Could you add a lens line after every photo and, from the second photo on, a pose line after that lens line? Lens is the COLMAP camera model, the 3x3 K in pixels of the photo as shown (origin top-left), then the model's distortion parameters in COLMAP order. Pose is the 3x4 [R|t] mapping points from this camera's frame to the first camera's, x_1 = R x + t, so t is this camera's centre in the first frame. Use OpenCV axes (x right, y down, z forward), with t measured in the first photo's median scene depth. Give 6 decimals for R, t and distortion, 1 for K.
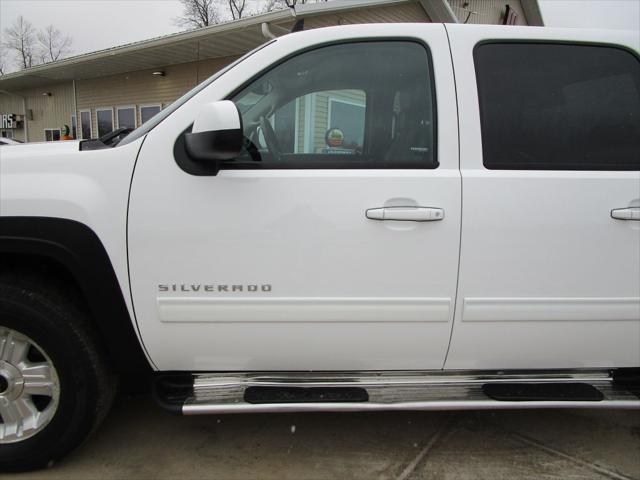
lens RADIAL K [[450.4, 0, 320.6], [0, 450.4, 247.0], [0, 0, 1]] dist [-0.027476, 0.002244]
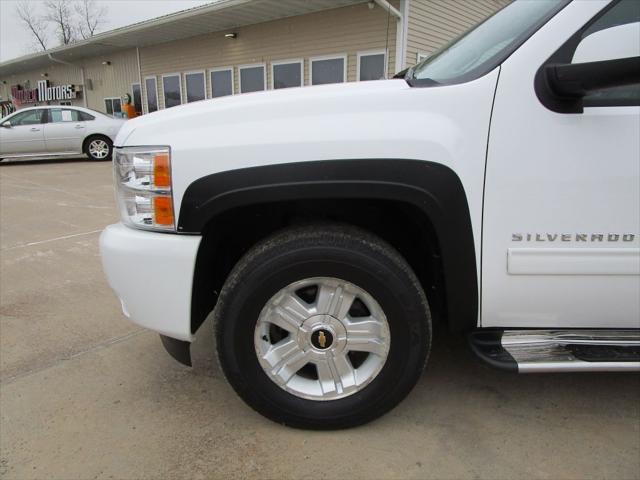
lens RADIAL K [[451.8, 0, 315.3], [0, 451.8, 246.2], [0, 0, 1]] dist [-0.033333, 0.008815]
pose [[0.996728, -0.001559, -0.080820, -0.606730], [0.007123, 0.997619, 0.068602, 0.038010], [0.080520, -0.068953, 0.994365, 0.041549]]
